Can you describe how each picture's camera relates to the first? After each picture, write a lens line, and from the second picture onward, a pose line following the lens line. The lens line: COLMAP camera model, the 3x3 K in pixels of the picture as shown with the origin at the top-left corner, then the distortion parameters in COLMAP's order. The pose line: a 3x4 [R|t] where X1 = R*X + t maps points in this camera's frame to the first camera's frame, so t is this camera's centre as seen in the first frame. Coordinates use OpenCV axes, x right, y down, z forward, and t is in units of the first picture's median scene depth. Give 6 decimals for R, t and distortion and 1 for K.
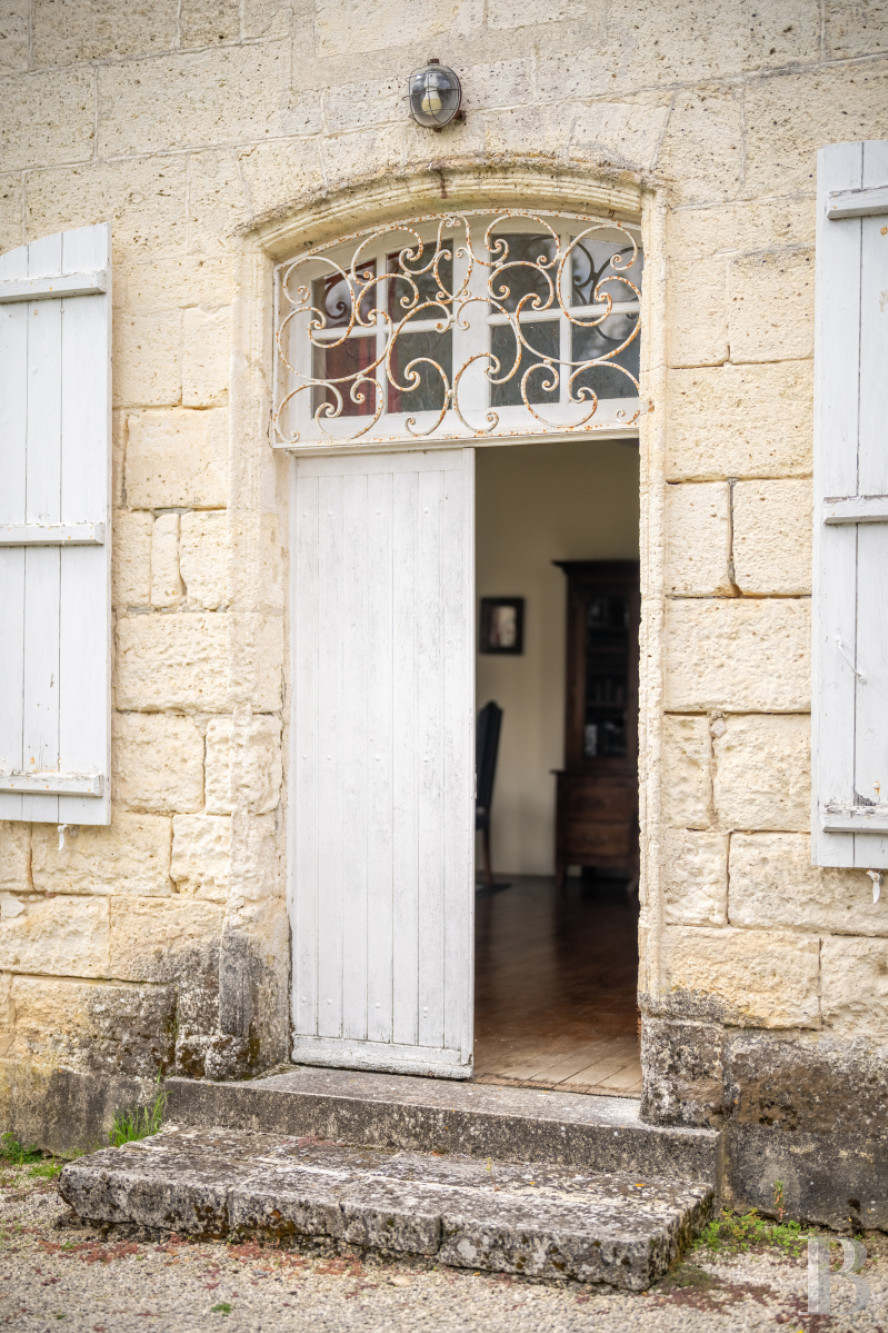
lens RADIAL K [[1903.9, 0, 444.0], [0, 1903.9, 666.5], [0, 0, 1]] dist [-0.002867, 0.029458]
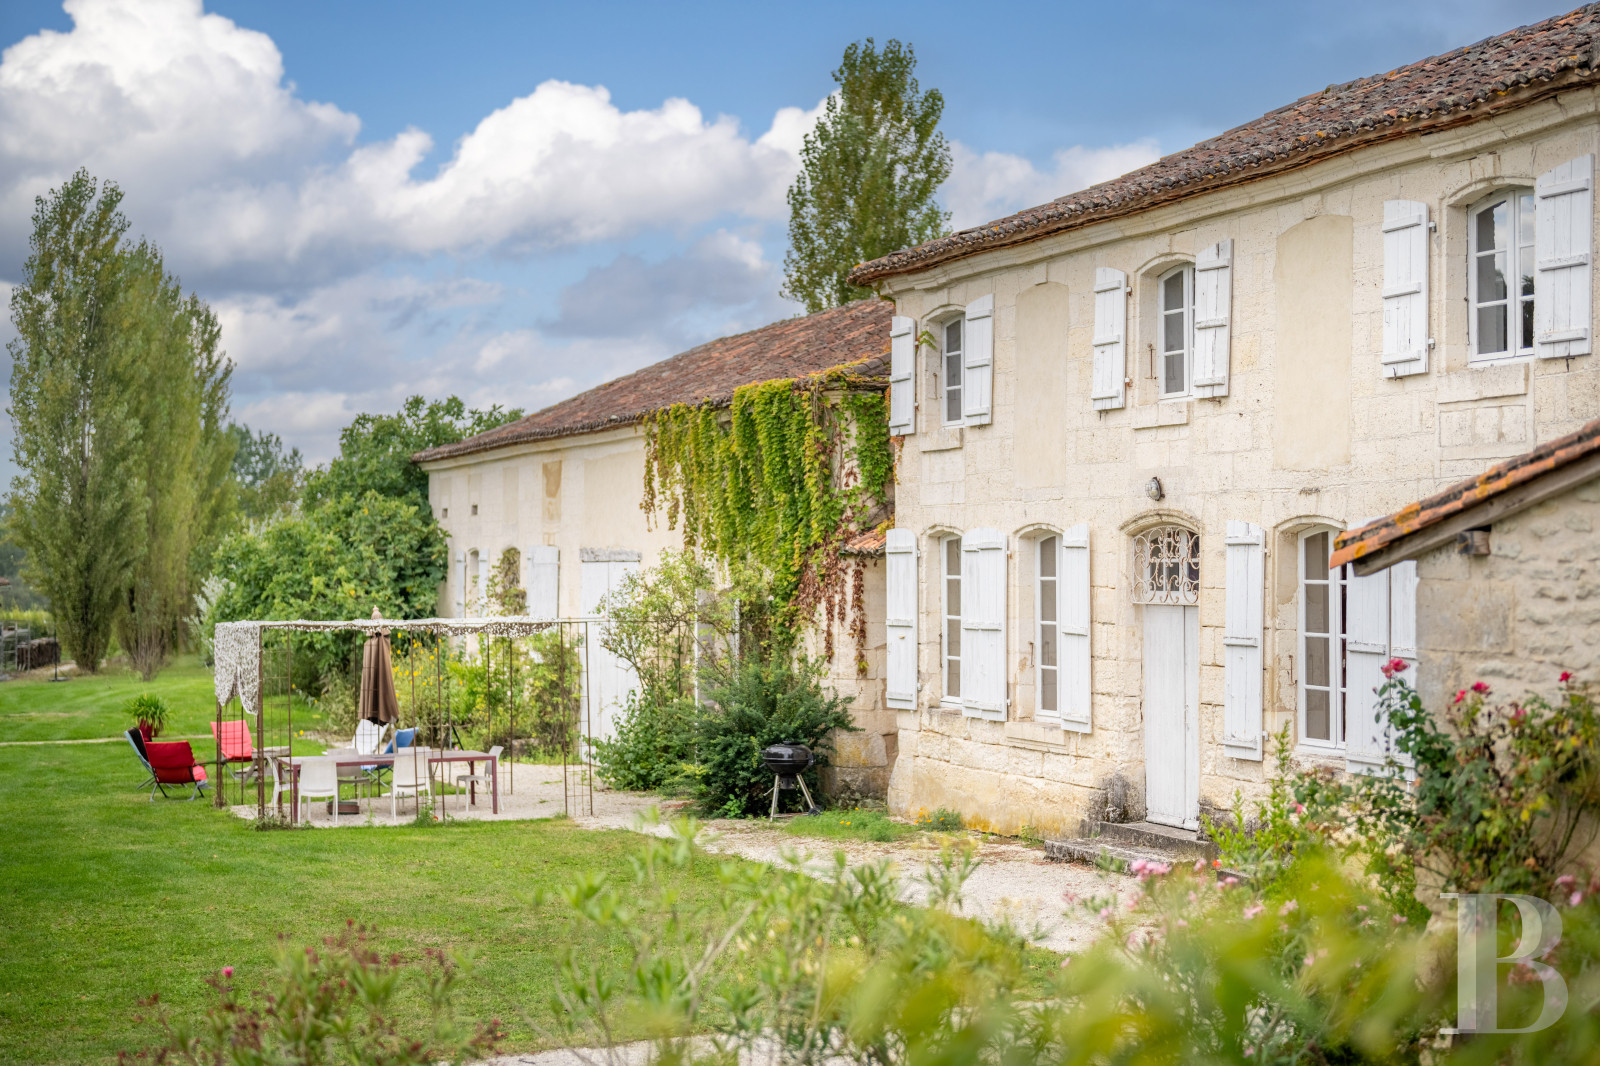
lens RADIAL K [[2285.3, 0, 800.0], [0, 2285.3, 533.0], [0, 0, 1]] dist [-0.002867, 0.029458]
pose [[0.729938, -0.014642, -0.683357, 1.900349], [0.012847, 0.999888, -0.007701, -0.201531], [0.683393, -0.003158, 0.730044, -1.847221]]
